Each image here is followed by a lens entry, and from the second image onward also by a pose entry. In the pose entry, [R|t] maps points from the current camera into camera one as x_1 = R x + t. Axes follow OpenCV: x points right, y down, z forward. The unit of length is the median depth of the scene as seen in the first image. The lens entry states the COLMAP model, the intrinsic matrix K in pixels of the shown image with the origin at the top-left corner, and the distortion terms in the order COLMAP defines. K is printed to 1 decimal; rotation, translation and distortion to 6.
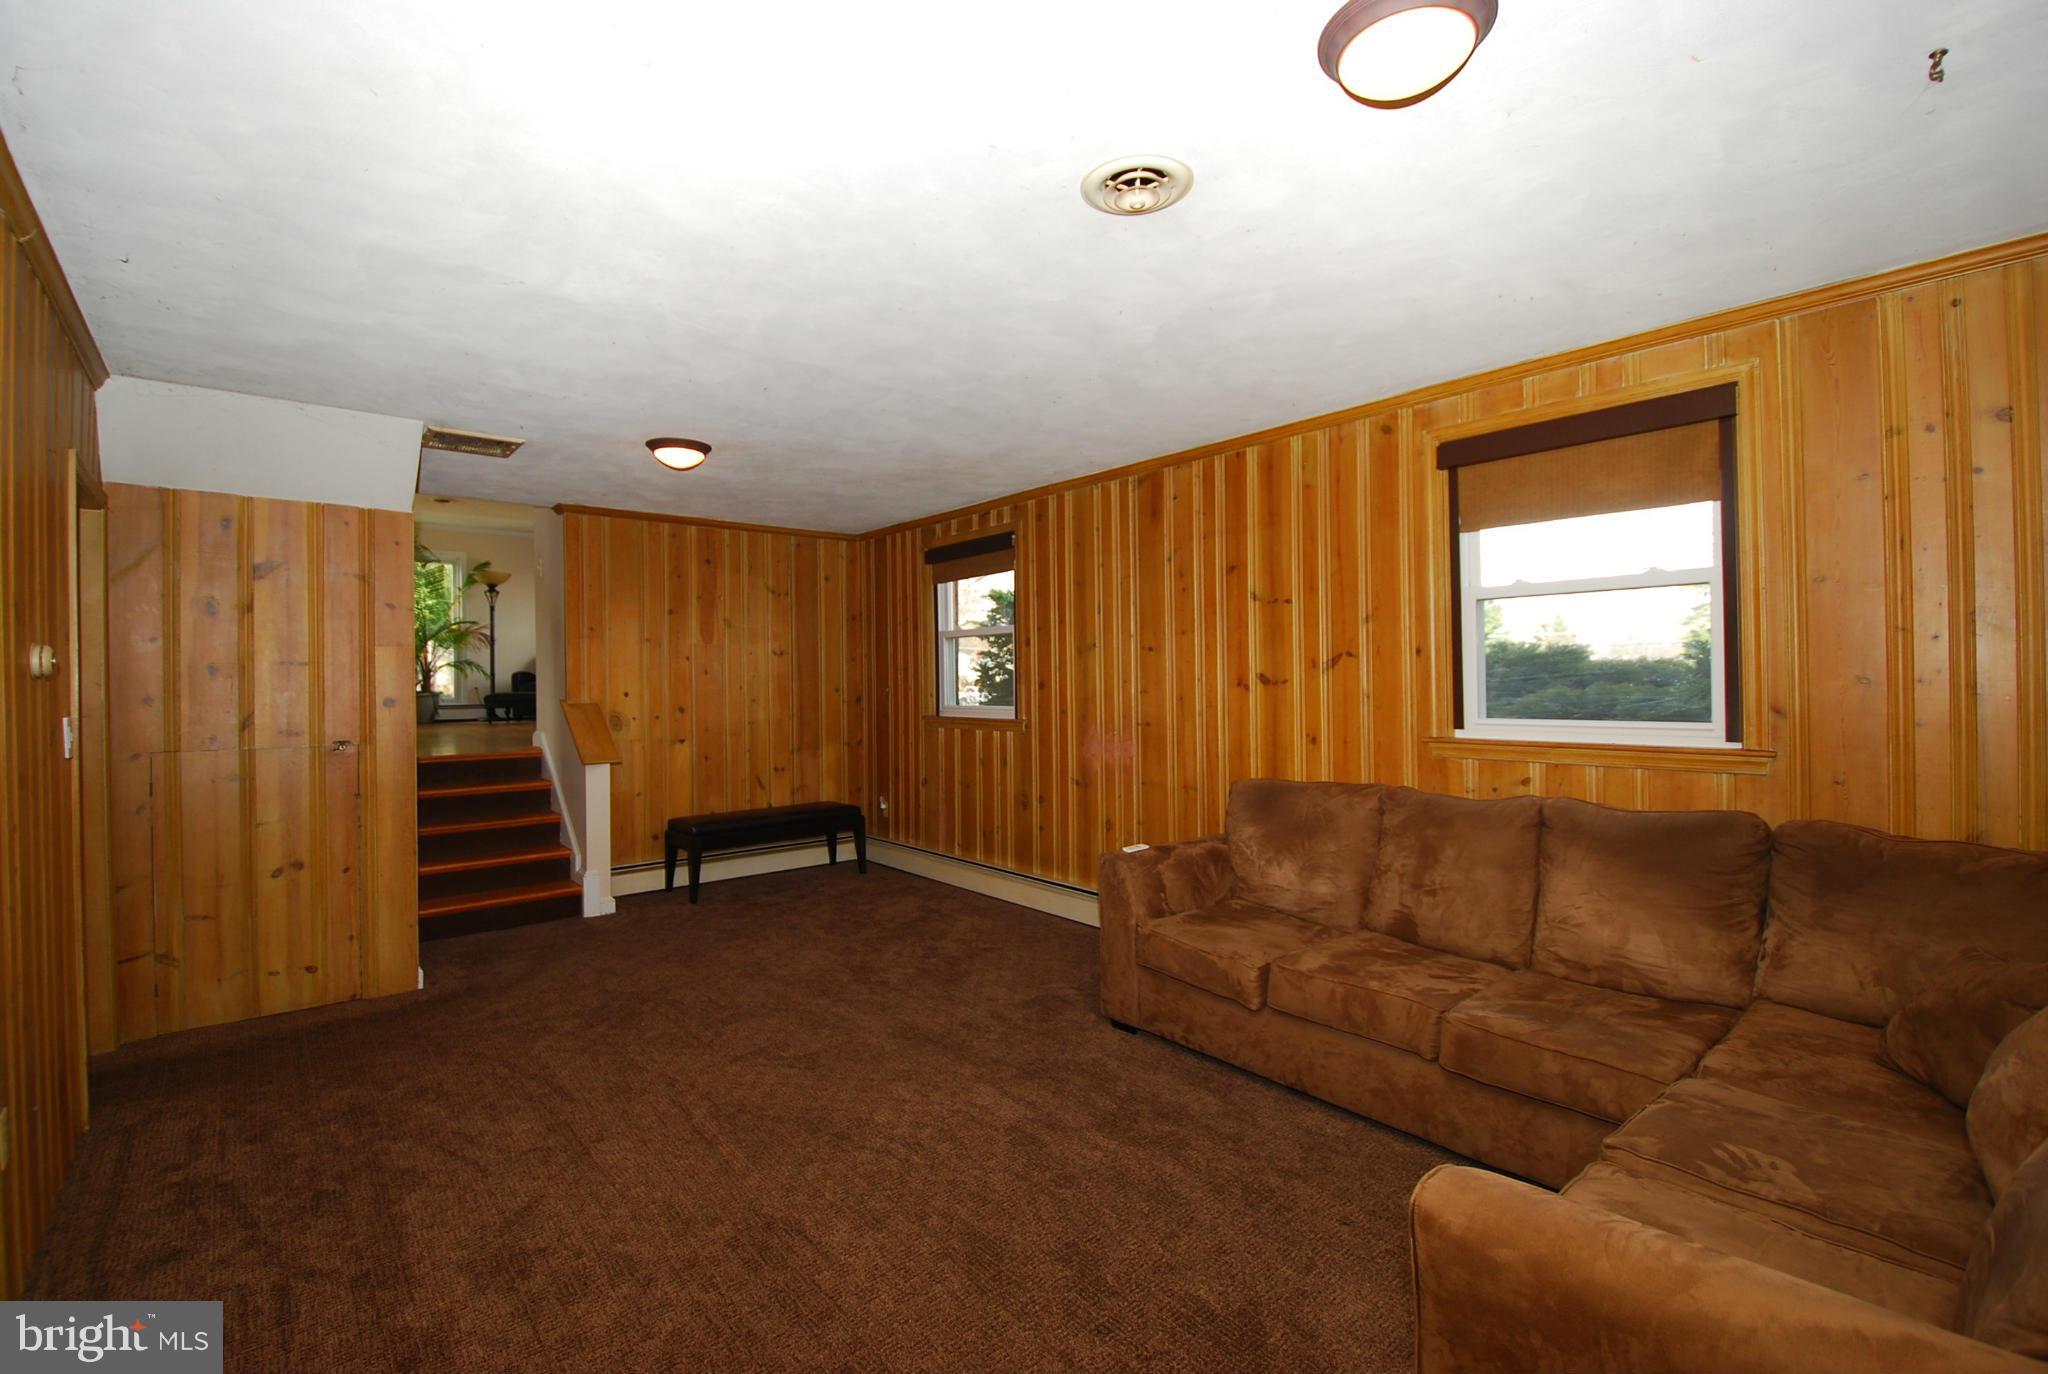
lens RADIAL K [[900.8, 0, 1011.8], [0, 900.8, 675.2], [0, 0, 1]] dist [0.015001, -0.019940]
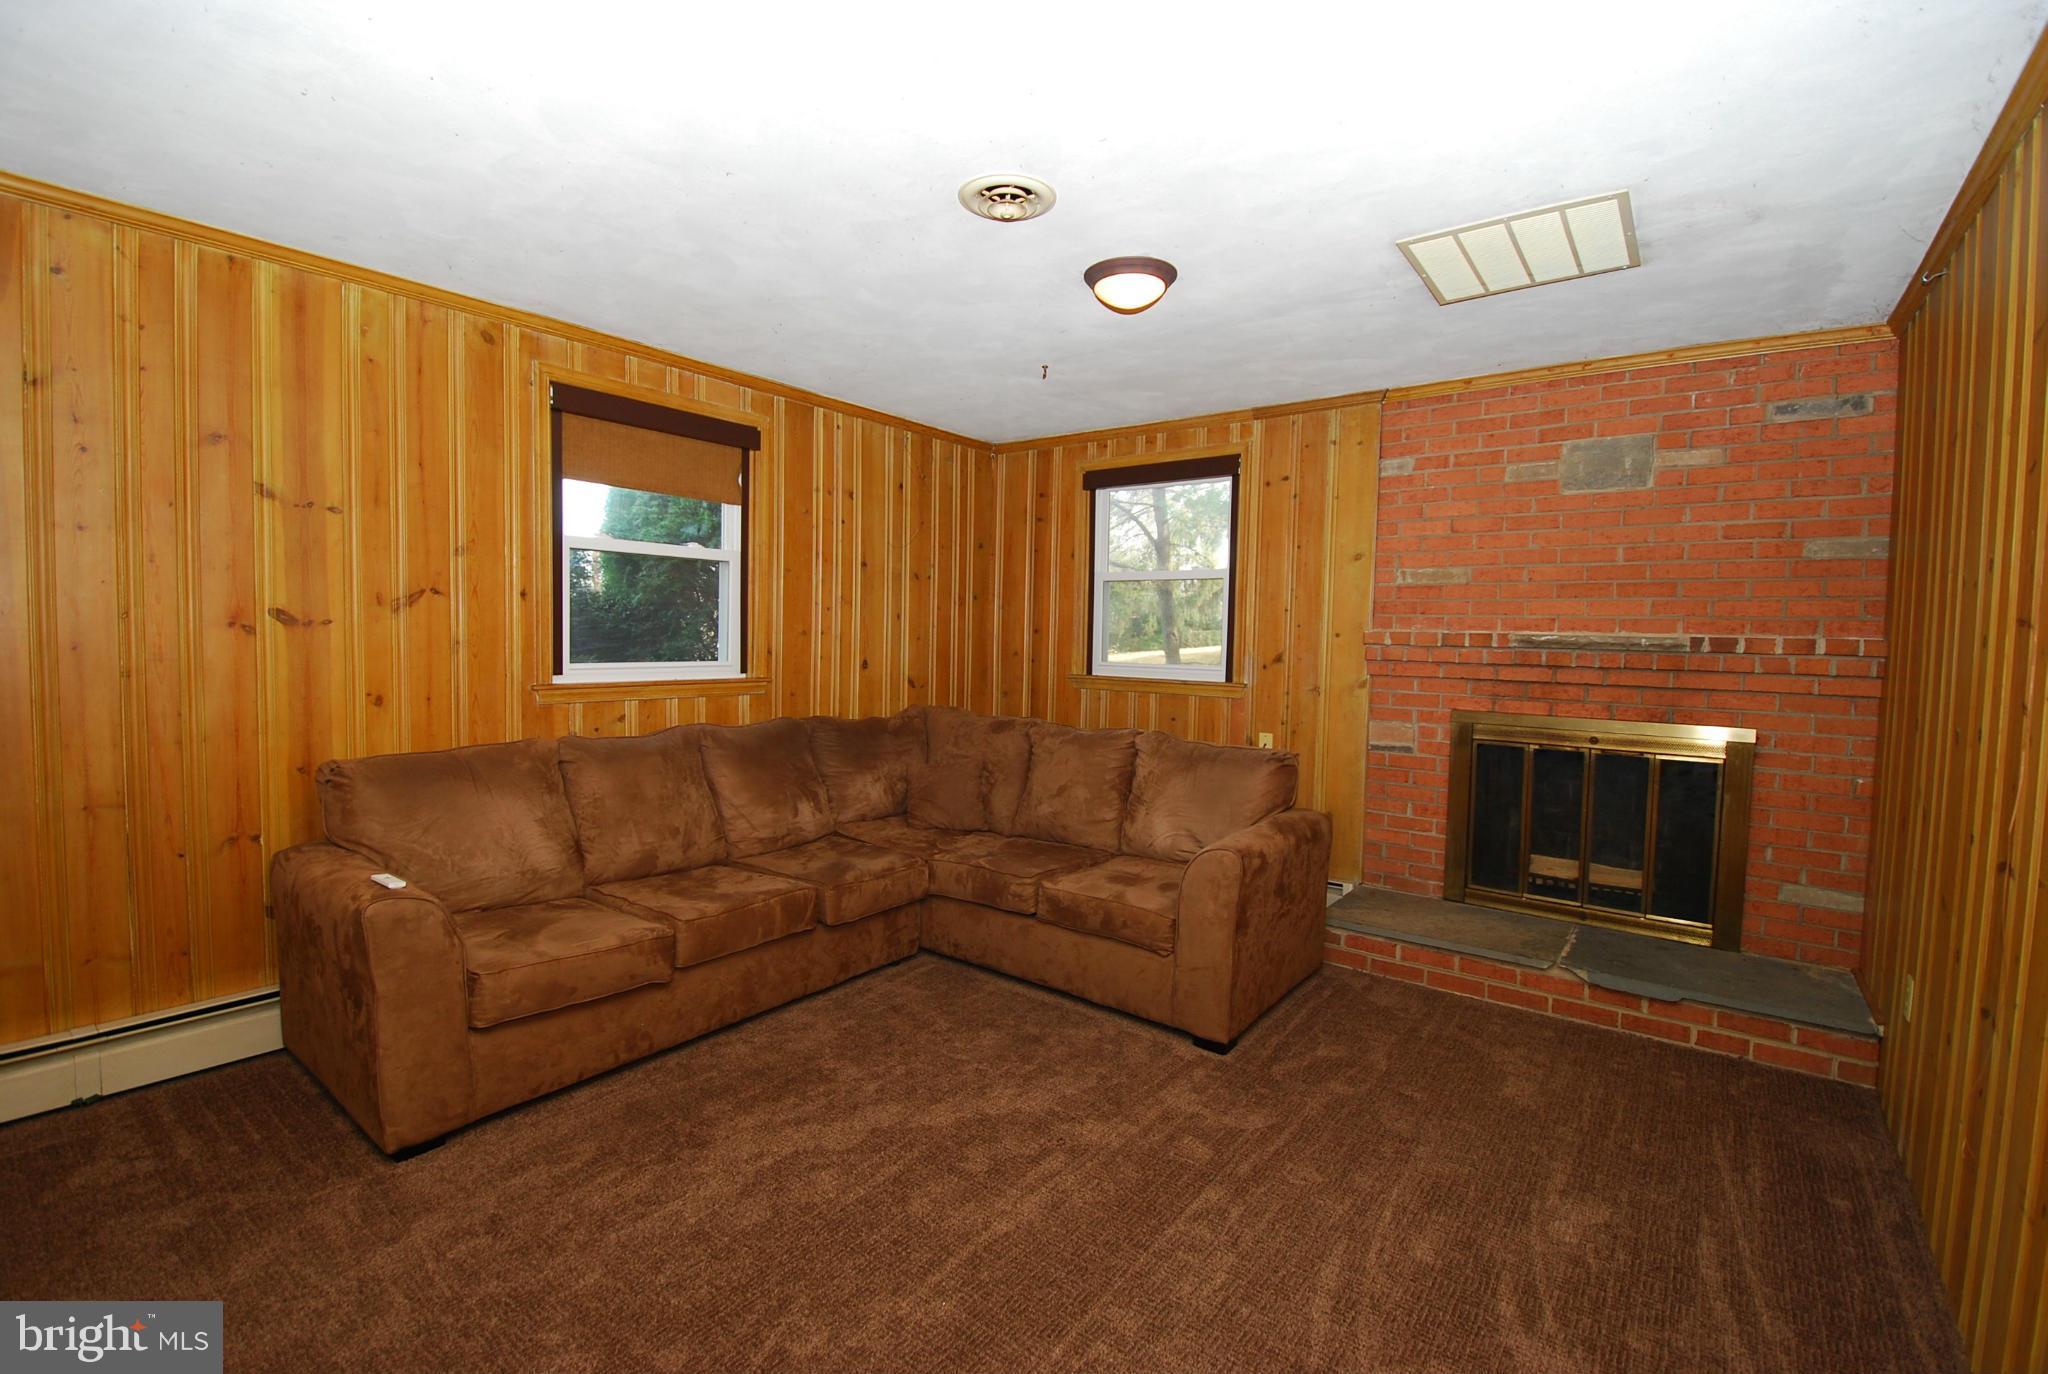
lens RADIAL K [[900.8, 0, 1011.8], [0, 900.8, 675.2], [0, 0, 1]] dist [0.015001, -0.019940]
pose [[-0.209918, -0.031728, 0.977204, -0.582701], [-0.016180, 0.999449, 0.028974, 0.022637], [-0.977585, -0.009729, -0.210316, 0.713151]]
